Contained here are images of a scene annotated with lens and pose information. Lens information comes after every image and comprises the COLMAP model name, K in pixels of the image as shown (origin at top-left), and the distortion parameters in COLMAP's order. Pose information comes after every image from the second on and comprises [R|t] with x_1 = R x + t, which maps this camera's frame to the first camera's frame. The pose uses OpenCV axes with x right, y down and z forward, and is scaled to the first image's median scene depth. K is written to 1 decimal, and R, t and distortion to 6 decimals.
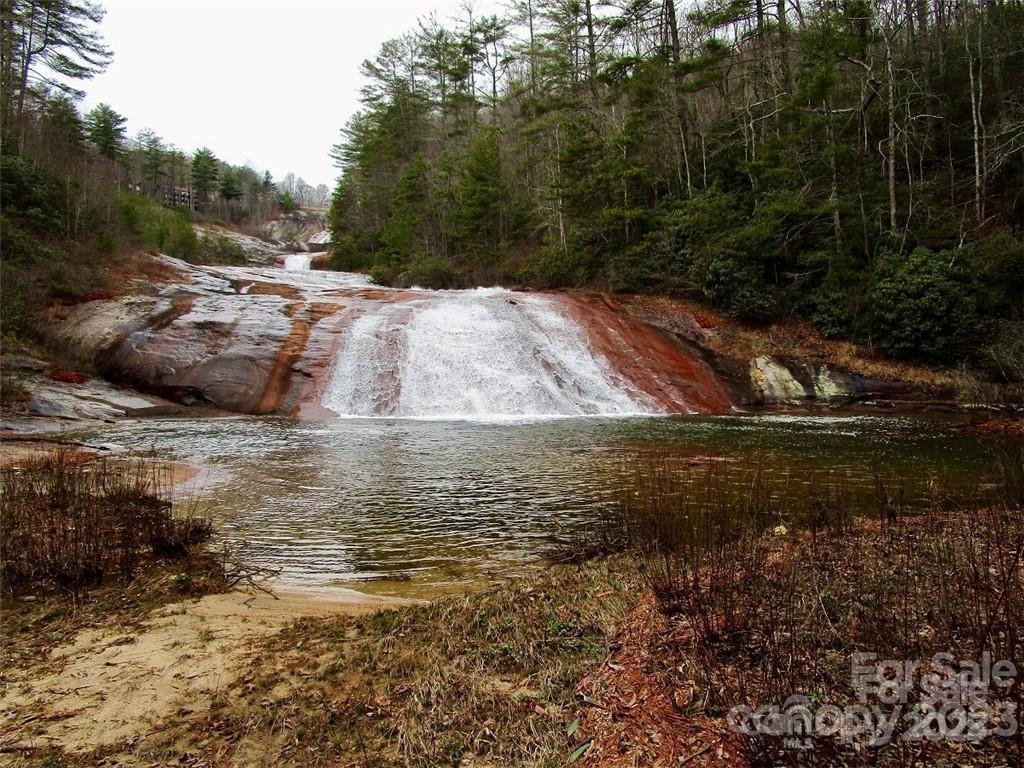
lens RADIAL K [[729.9, 0, 512.0], [0, 729.9, 384.0], [0, 0, 1]] dist [-0.031040, 0.001495]
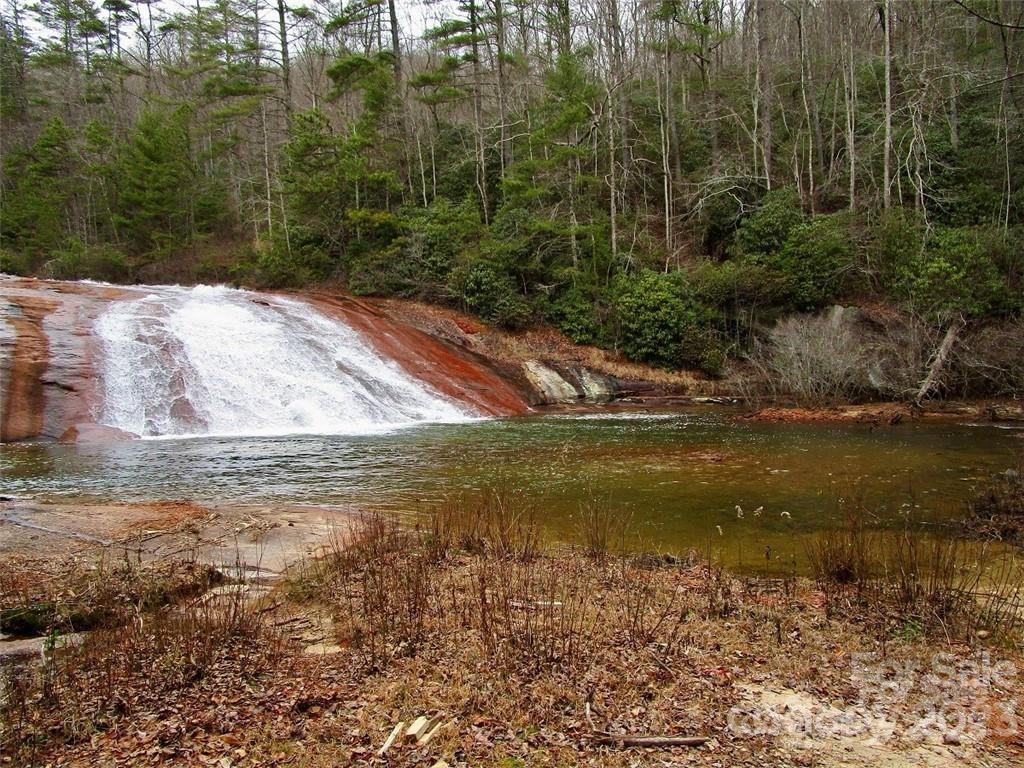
lens RADIAL K [[729.9, 0, 512.0], [0, 729.9, 384.0], [0, 0, 1]] dist [-0.031040, 0.001495]
pose [[0.859357, -0.022749, 0.510870, -0.244889], [0.024050, 0.999703, 0.004061, -0.007978], [-0.510811, 0.008797, 0.859648, 0.072723]]
